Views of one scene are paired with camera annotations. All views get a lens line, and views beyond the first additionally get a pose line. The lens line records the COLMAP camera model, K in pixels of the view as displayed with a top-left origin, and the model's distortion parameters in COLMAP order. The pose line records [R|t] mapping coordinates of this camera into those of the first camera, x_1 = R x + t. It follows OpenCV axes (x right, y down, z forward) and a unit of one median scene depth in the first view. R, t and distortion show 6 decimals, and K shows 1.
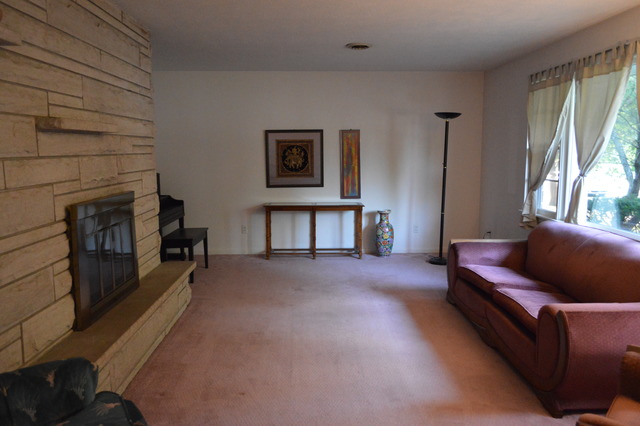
lens RADIAL K [[505.1, 0, 320.0], [0, 505.1, 213.0], [0, 0, 1]] dist [0.000578, 0.000973]
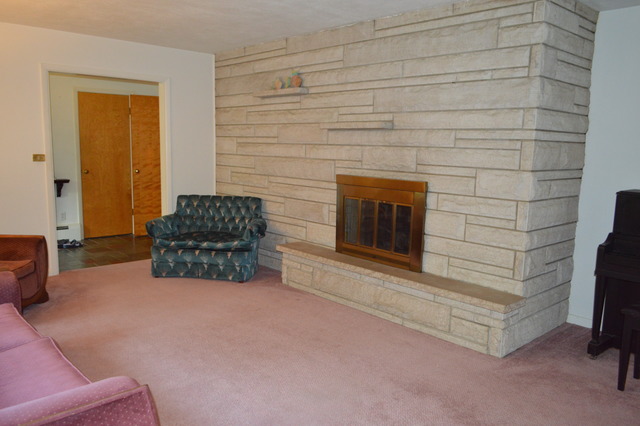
lens RADIAL K [[505.1, 0, 320.0], [0, 505.1, 213.0], [0, 0, 1]] dist [0.000578, 0.000973]
pose [[-0.751817, 0.066749, -0.655984, 0.683836], [-0.111569, 0.967640, 0.226330, -0.275173], [0.649864, 0.243346, -0.720041, 2.307269]]
